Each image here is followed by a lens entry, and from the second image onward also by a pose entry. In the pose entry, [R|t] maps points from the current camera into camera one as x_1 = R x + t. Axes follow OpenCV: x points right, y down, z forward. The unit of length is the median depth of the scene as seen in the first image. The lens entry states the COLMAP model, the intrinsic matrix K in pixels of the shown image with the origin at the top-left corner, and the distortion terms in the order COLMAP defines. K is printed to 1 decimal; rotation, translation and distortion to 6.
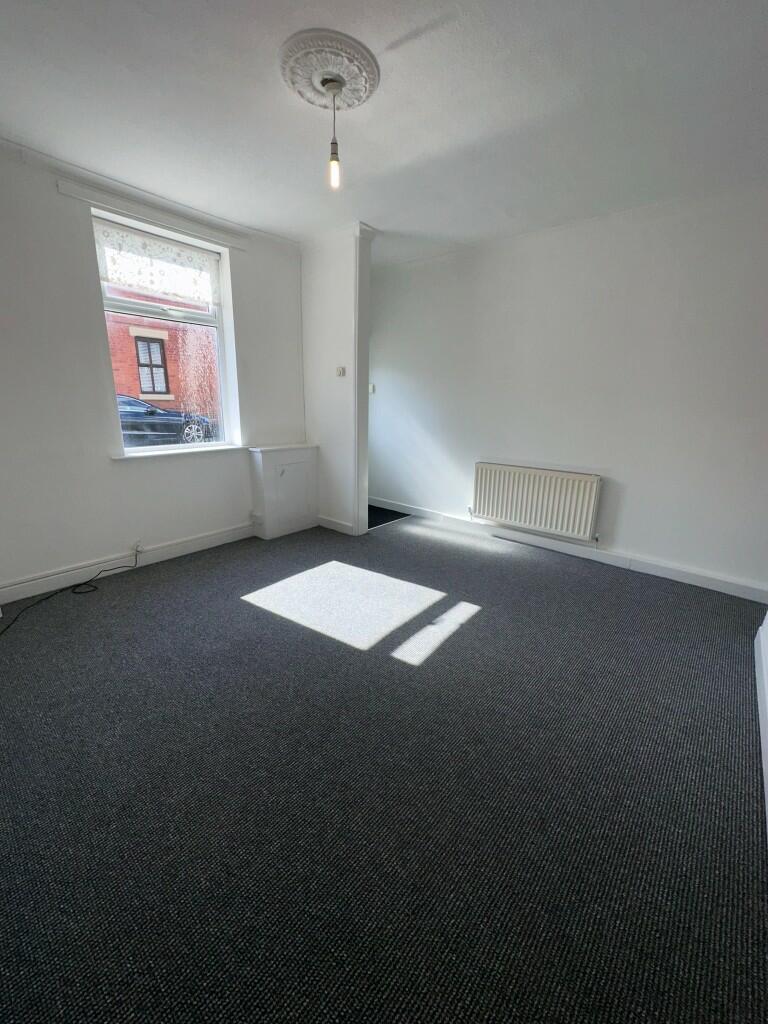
lens RADIAL K [[407.6, 0, 384.0], [0, 407.6, 512.0], [0, 0, 1]] dist [-0.002185, -0.000097]
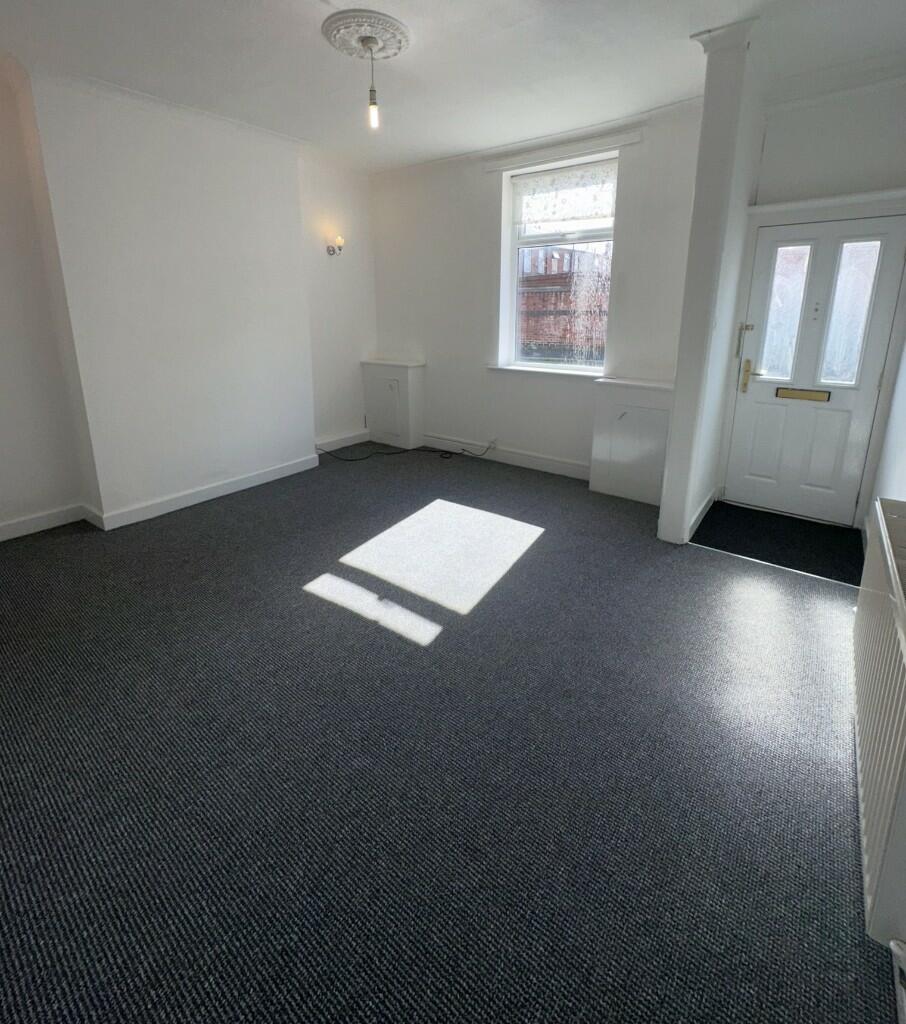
lens RADIAL K [[484.0, 0, 457.2], [0, 484.0, 420.8], [0, 0, 1]] dist [0.000395, -0.000013]
pose [[0.051244, 0.206613, -0.977080, 0.865151], [-0.267638, 0.945419, 0.185882, -0.239654], [0.962156, 0.251978, 0.103745, 0.844702]]
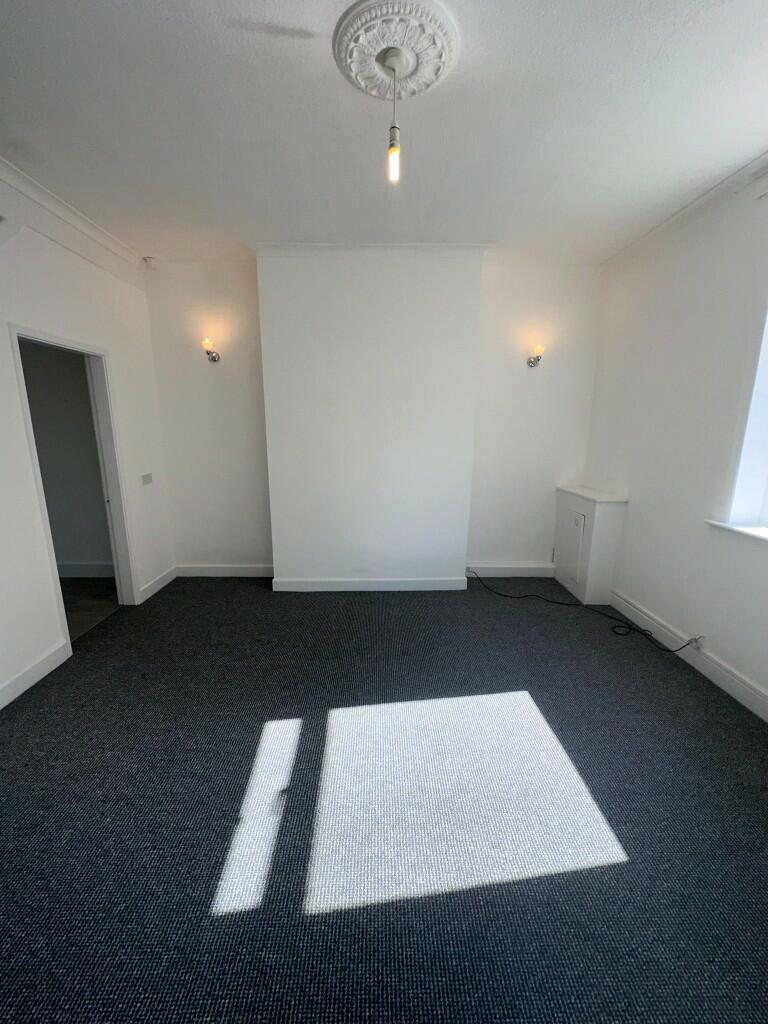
lens RADIAL K [[407.6, 0, 384.0], [0, 407.6, 512.0], [0, 0, 1]] dist [-0.002185, -0.000097]
pose [[-0.743414, 0.116506, -0.658606, 0.324501], [-0.199357, 0.901352, 0.384475, -0.342224], [0.638429, 0.417122, -0.646852, 1.170285]]
